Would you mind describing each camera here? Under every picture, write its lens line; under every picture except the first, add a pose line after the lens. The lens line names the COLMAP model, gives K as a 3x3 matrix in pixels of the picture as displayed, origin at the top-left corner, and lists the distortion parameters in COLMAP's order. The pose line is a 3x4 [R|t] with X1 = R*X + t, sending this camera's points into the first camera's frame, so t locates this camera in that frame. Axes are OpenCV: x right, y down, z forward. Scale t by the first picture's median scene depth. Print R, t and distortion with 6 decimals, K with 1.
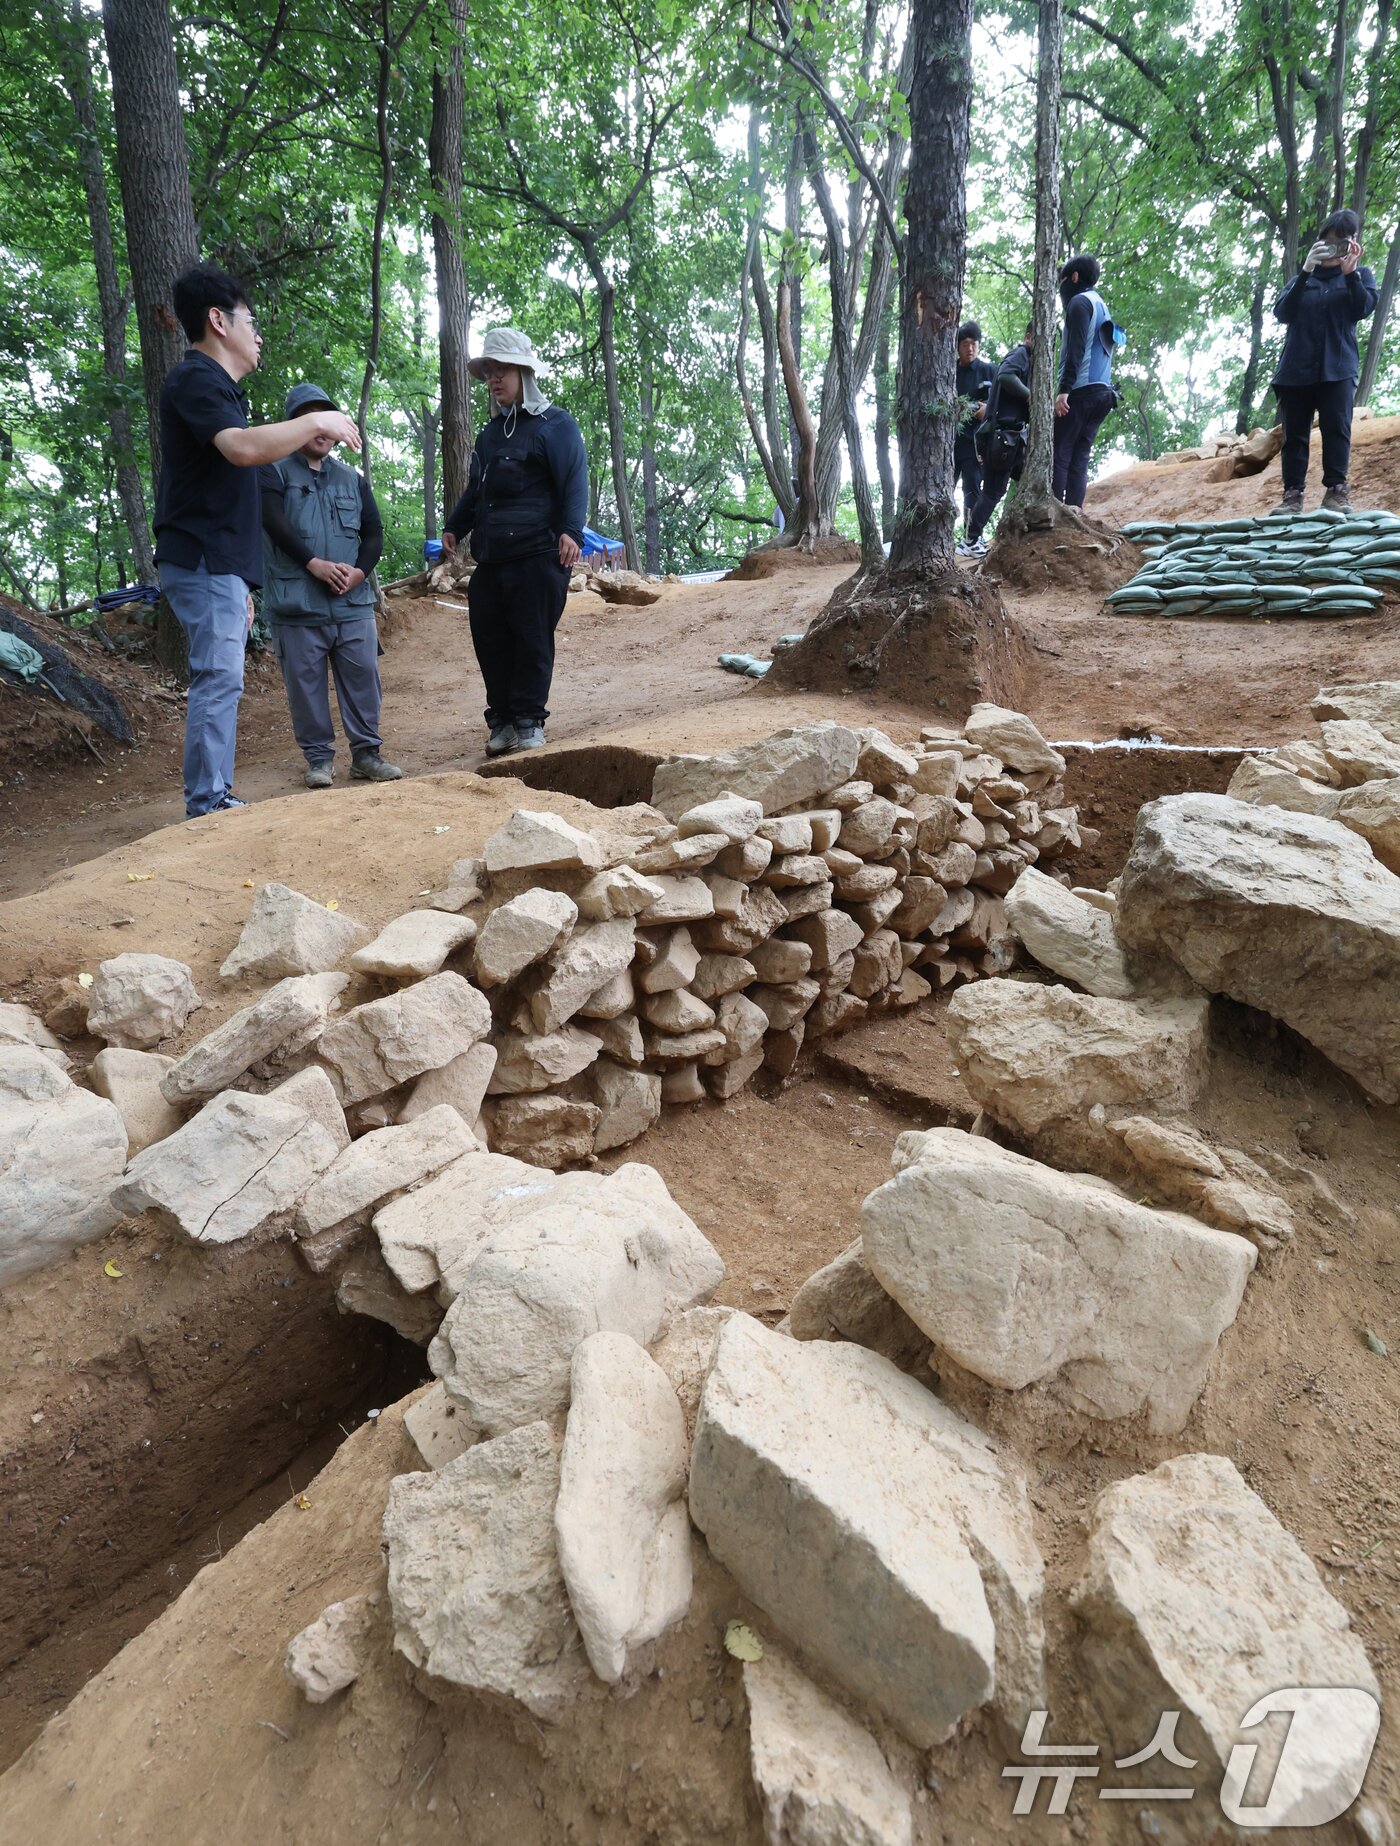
lens RADIAL K [[960.6, 0, 687.4], [0, 960.6, 915.1], [0, 0, 1]] dist [-0.034093, 0.012738]
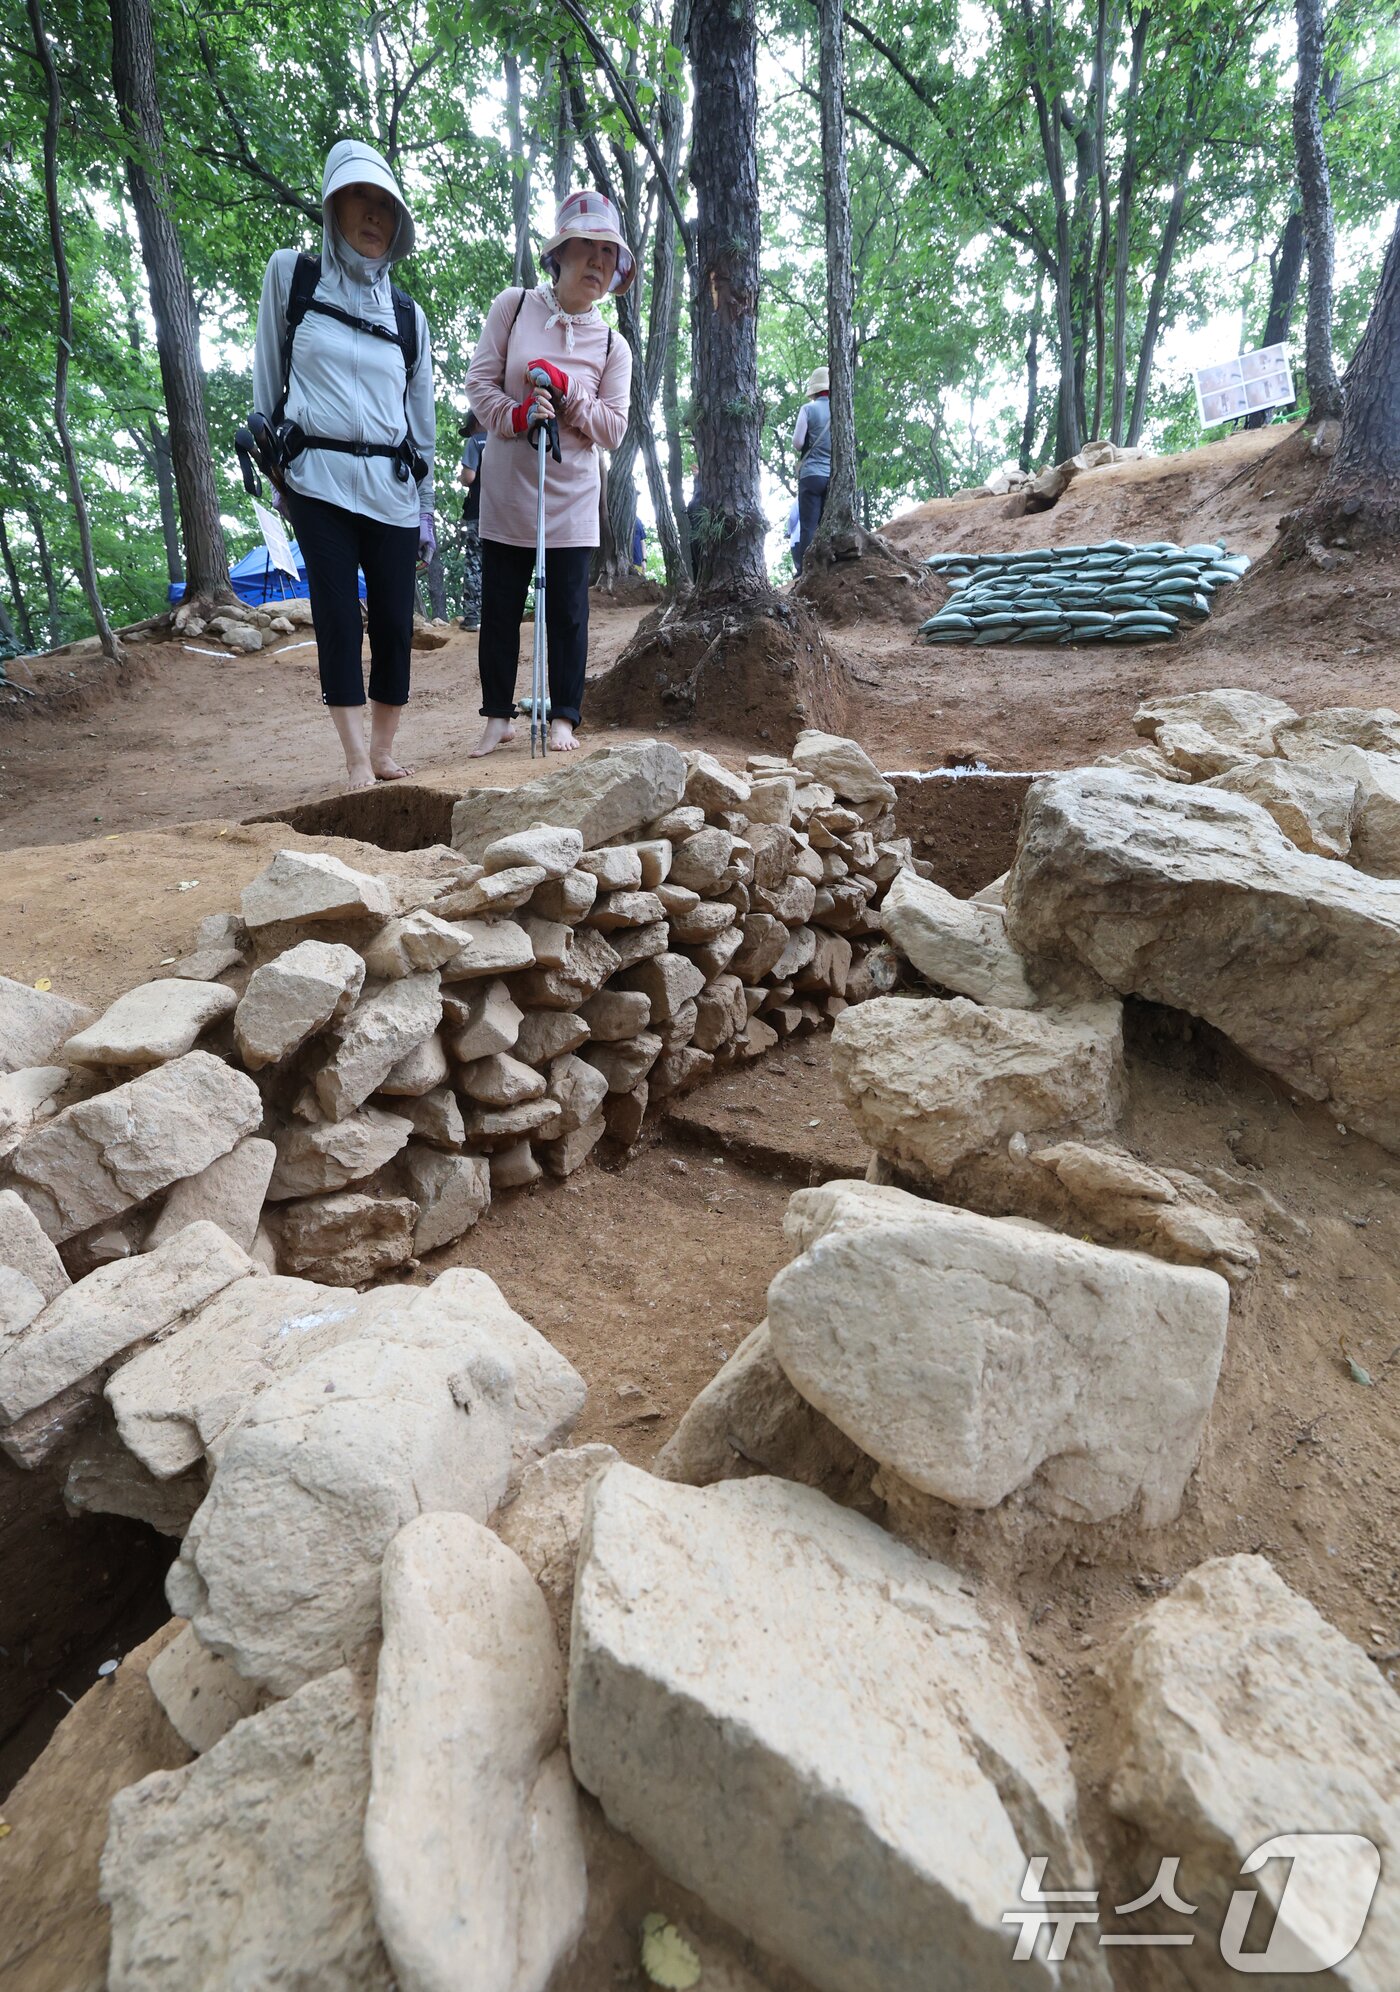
lens RADIAL K [[964.8, 0, 705.1], [0, 964.8, 1053.0], [0, 0, 1]] dist [-0.039890, 0.015924]
pose [[0.977435, -0.083303, 0.194117, 0.002483], [0.070439, 0.994895, 0.072266, 0.028829], [-0.199146, -0.056962, 0.978313, 0.139136]]
